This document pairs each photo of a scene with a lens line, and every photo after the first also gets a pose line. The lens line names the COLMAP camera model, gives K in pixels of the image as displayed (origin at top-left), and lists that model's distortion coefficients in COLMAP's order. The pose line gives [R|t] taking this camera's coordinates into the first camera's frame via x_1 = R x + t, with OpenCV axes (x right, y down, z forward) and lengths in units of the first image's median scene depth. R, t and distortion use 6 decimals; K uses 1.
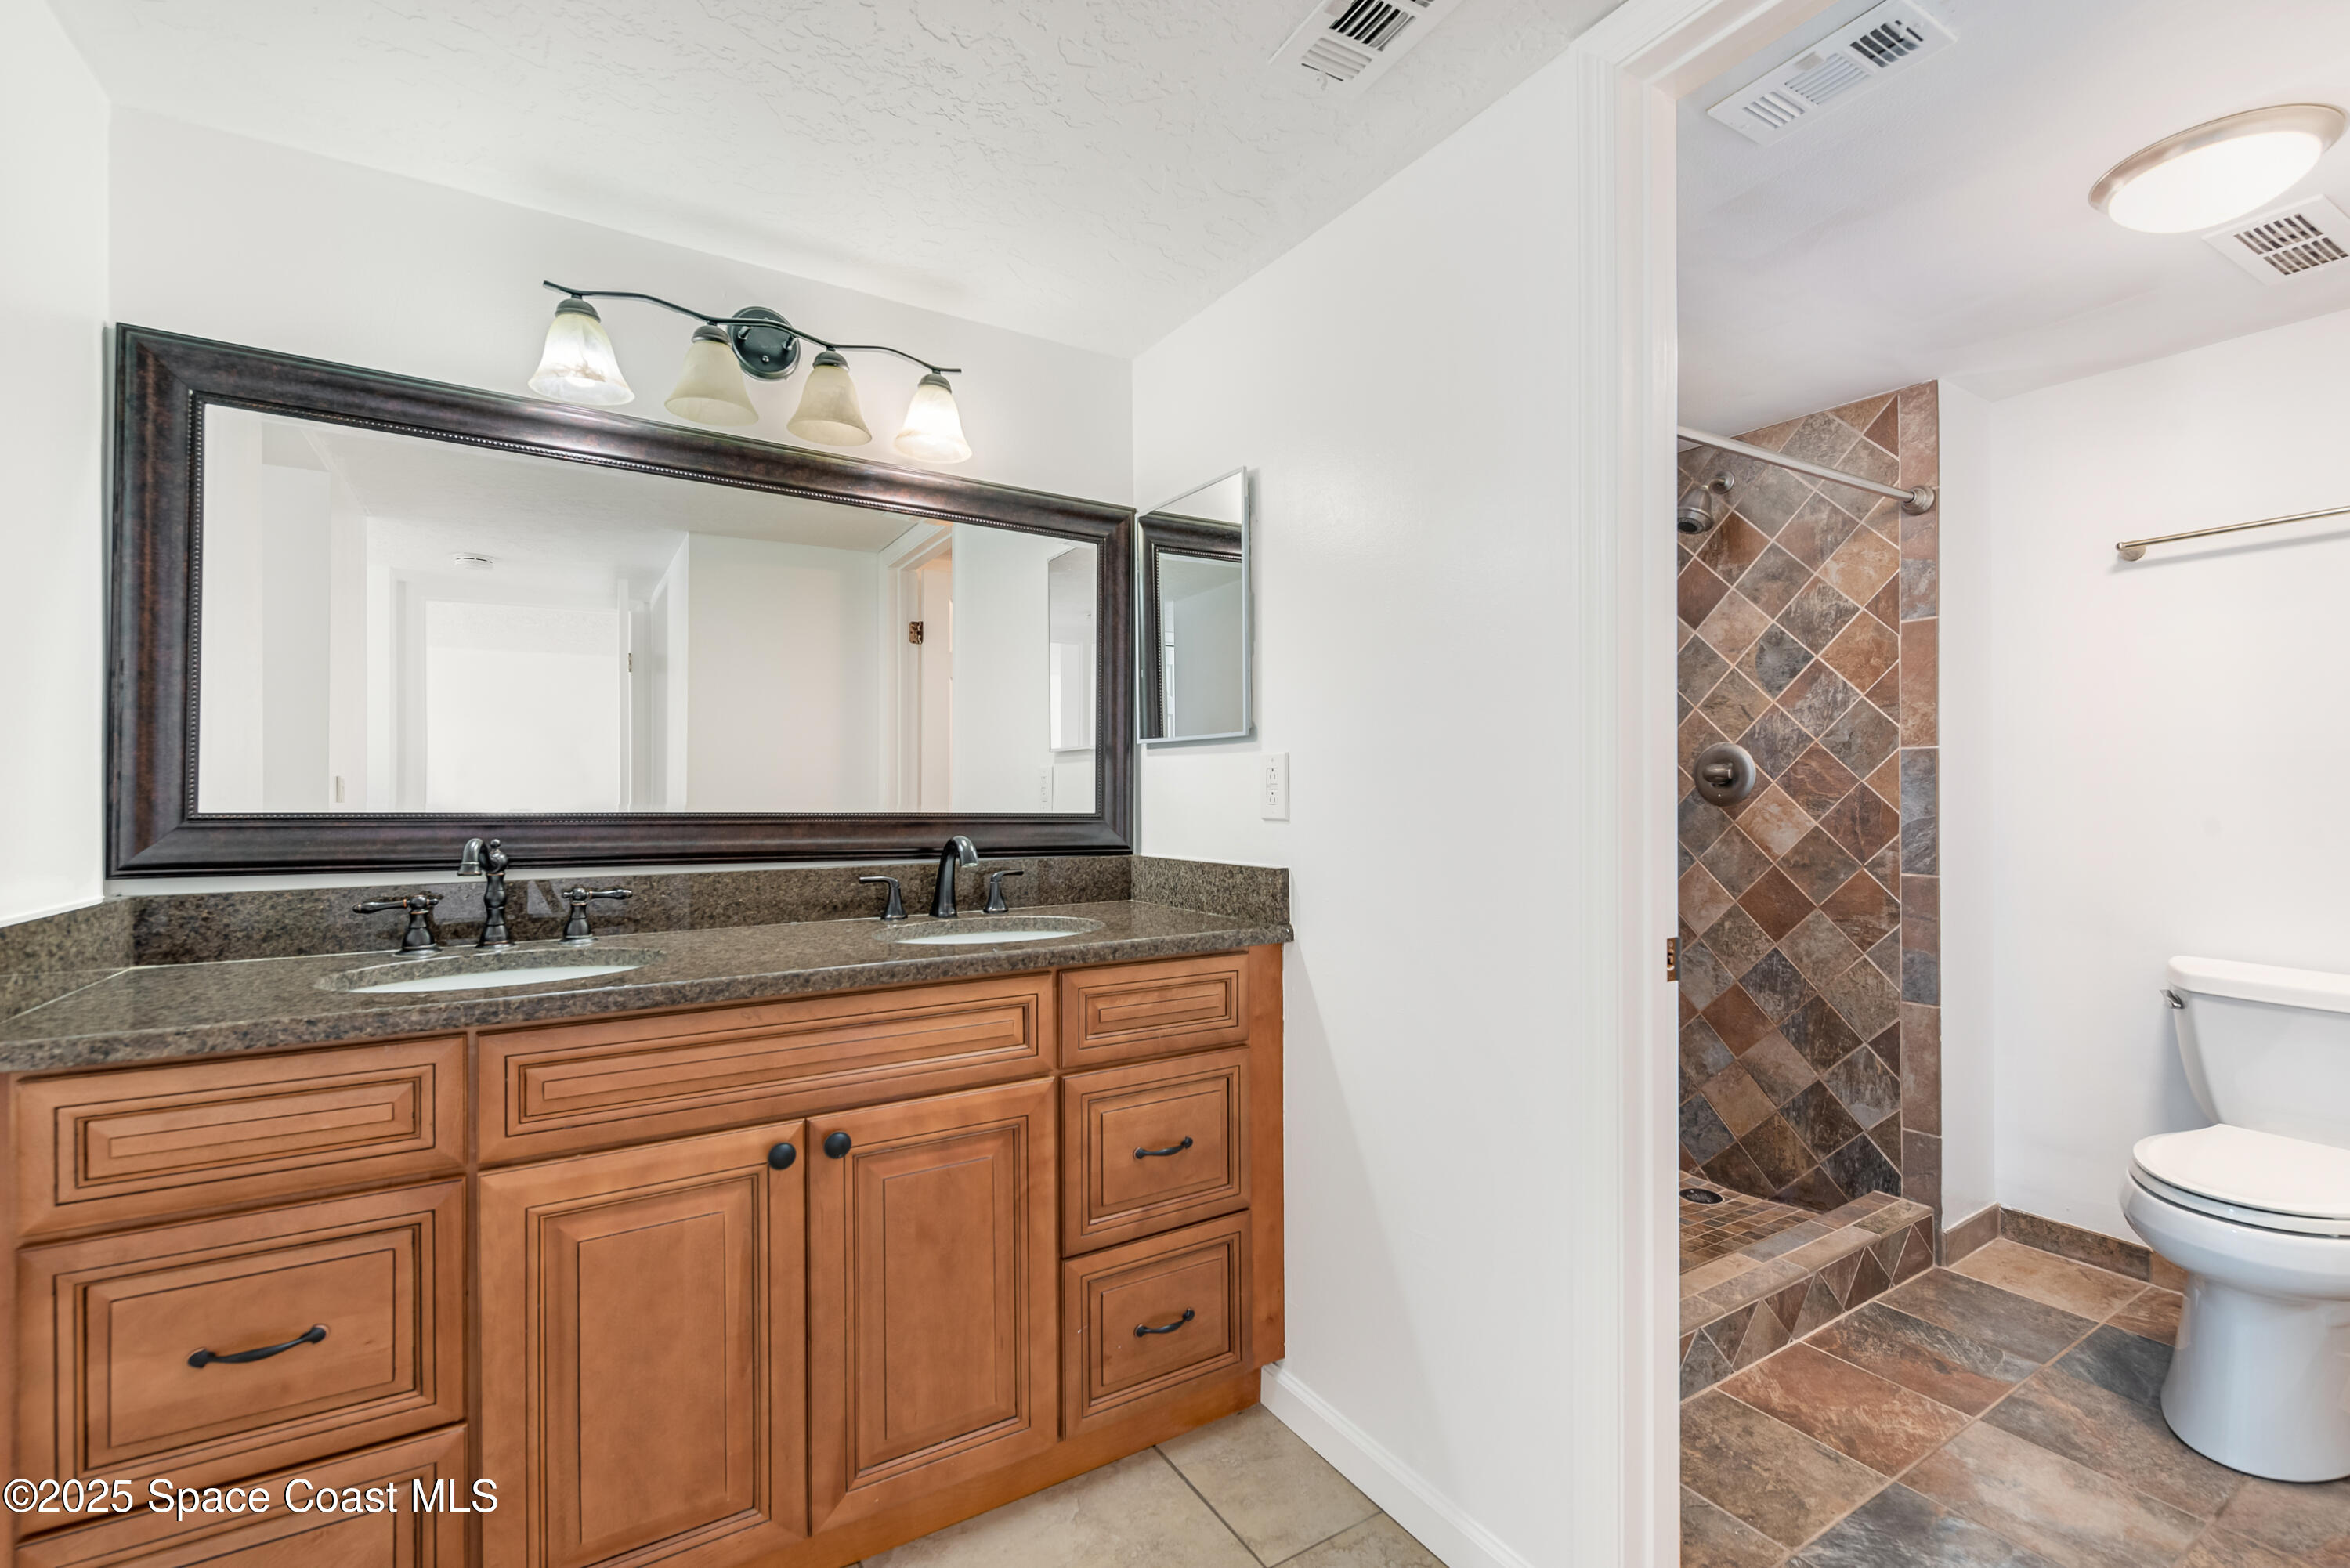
lens RADIAL K [[1013.3, 0, 1174.4], [0, 1013.3, 786.5], [0, 0, 1]] dist [0.000437, 0.000411]
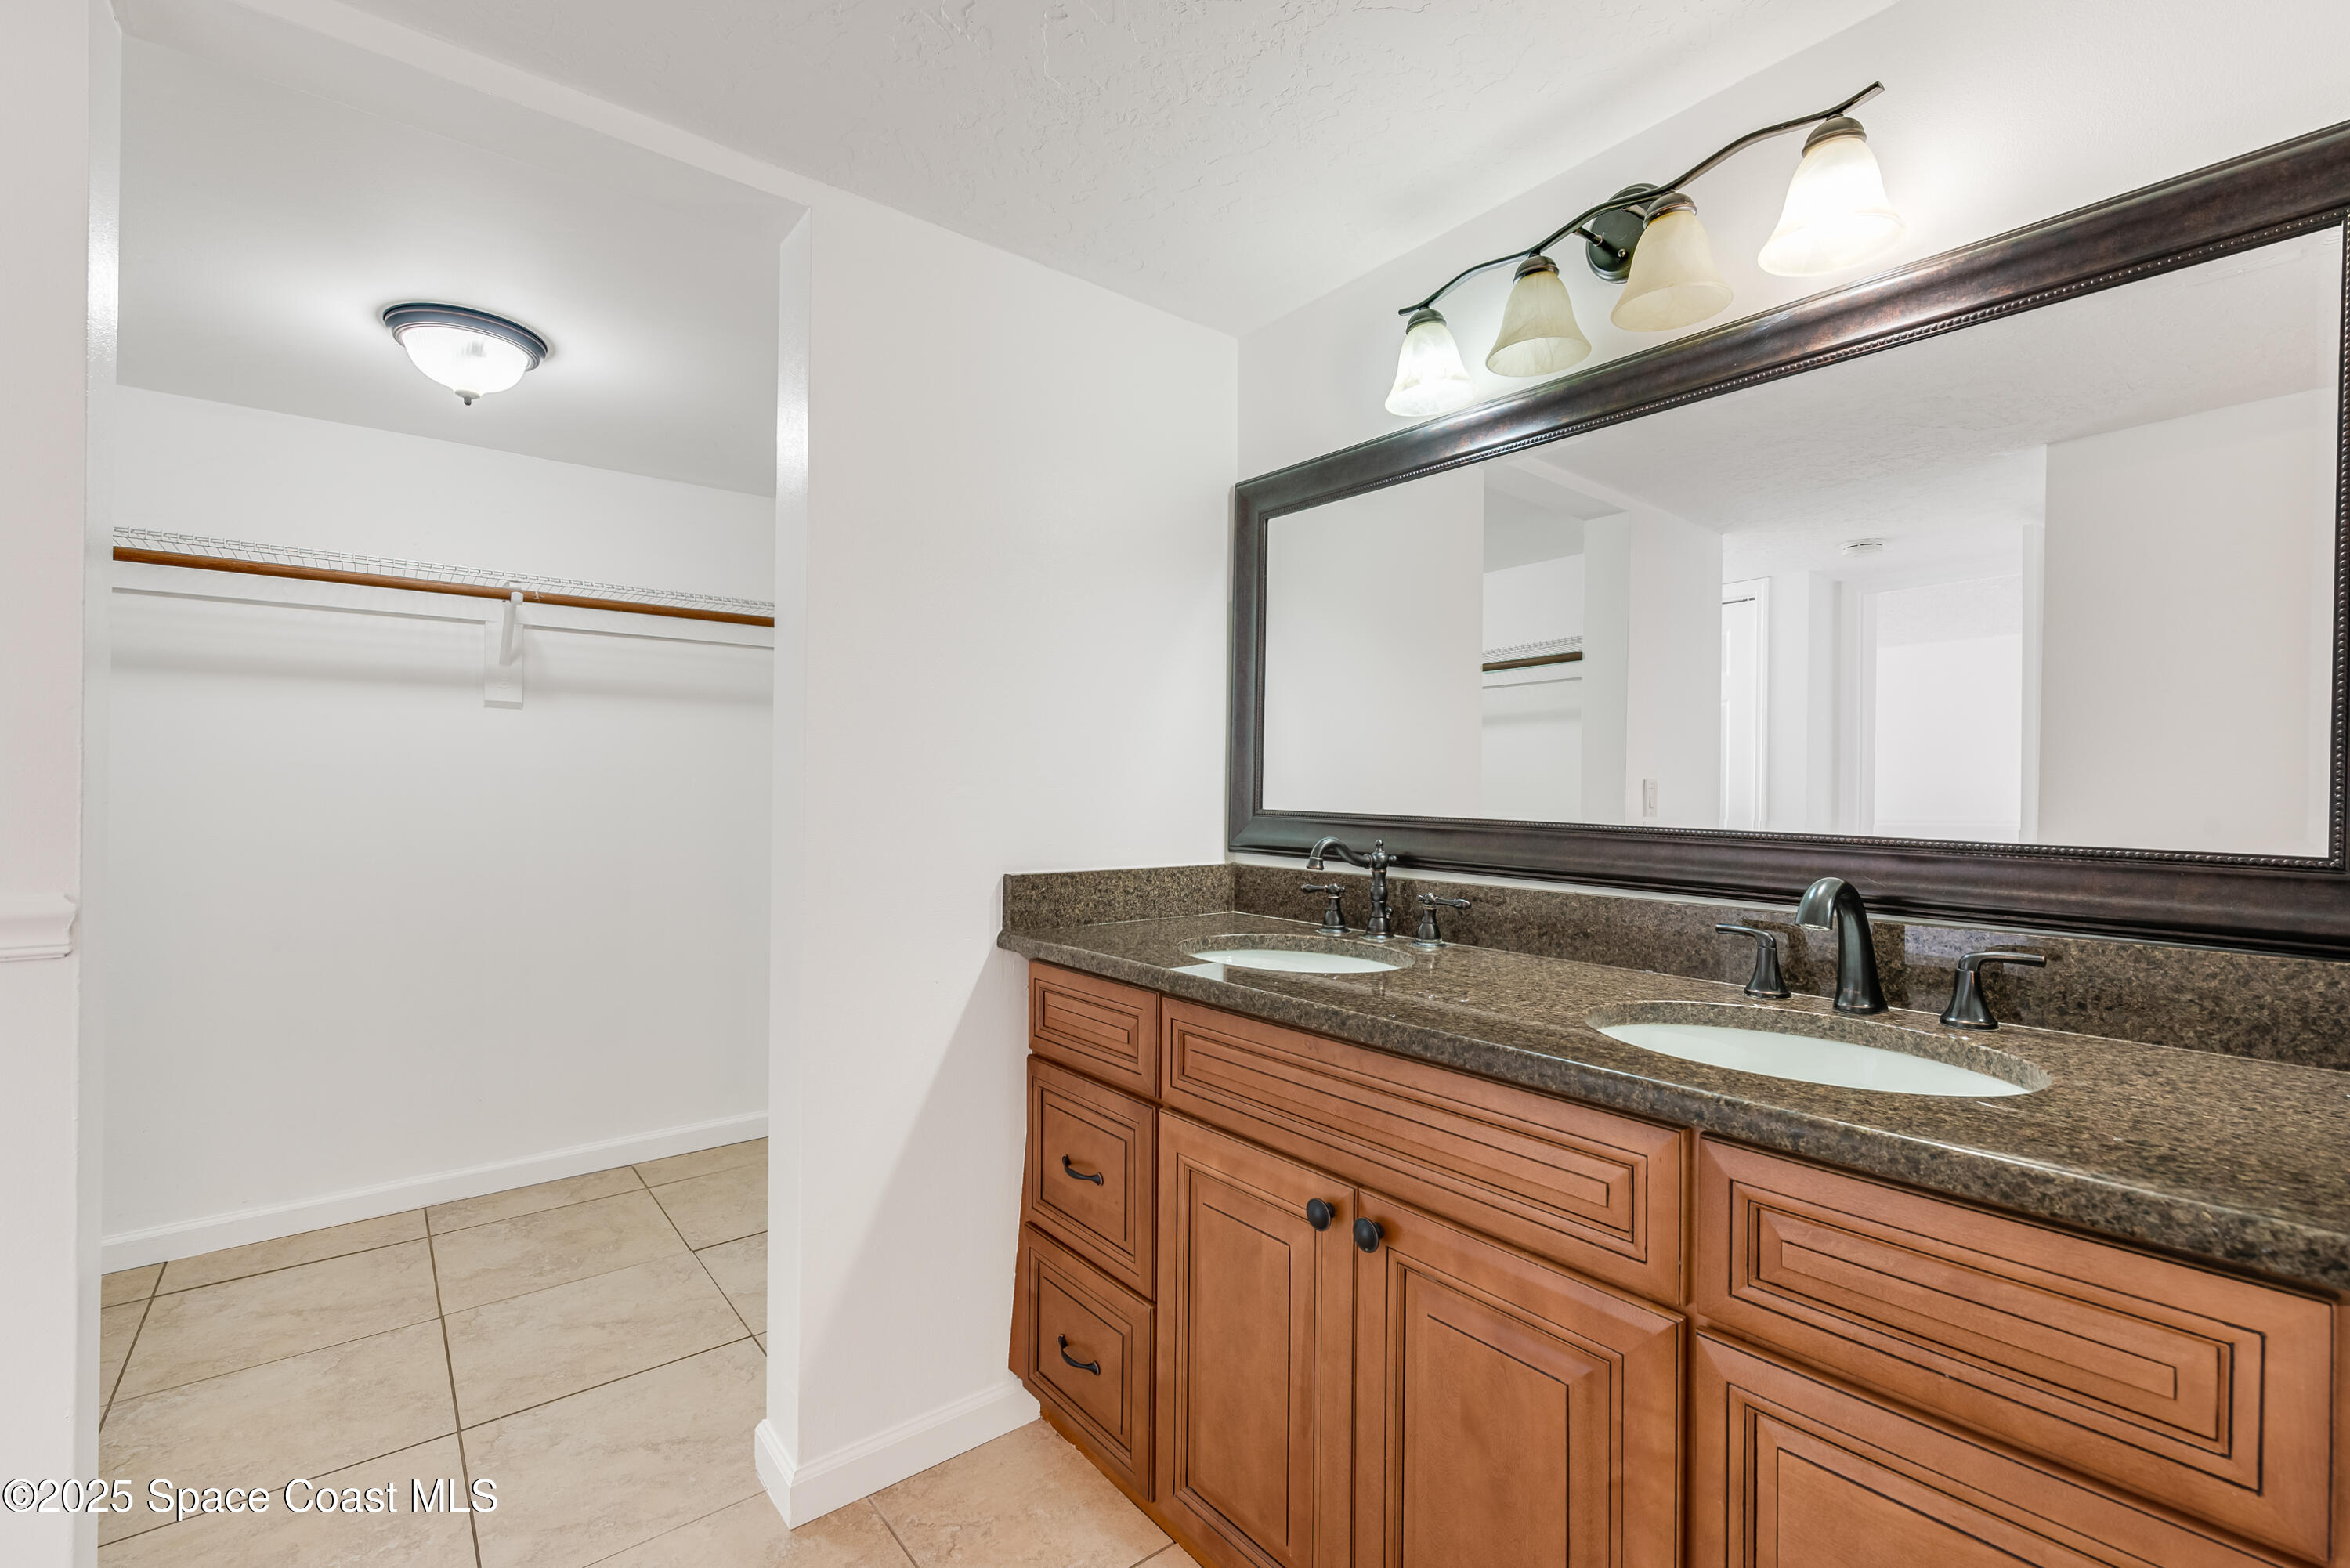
lens RADIAL K [[1013.3, 0, 1169.6], [0, 1013.3, 786.5], [0, 0, 1]] dist [0.000437, 0.000411]
pose [[0.122599, -0.000277, -0.992456, 0.393640], [-0.001008, 0.999999, -0.000404, -0.004554], [0.992456, 0.001050, 0.122599, 0.641895]]
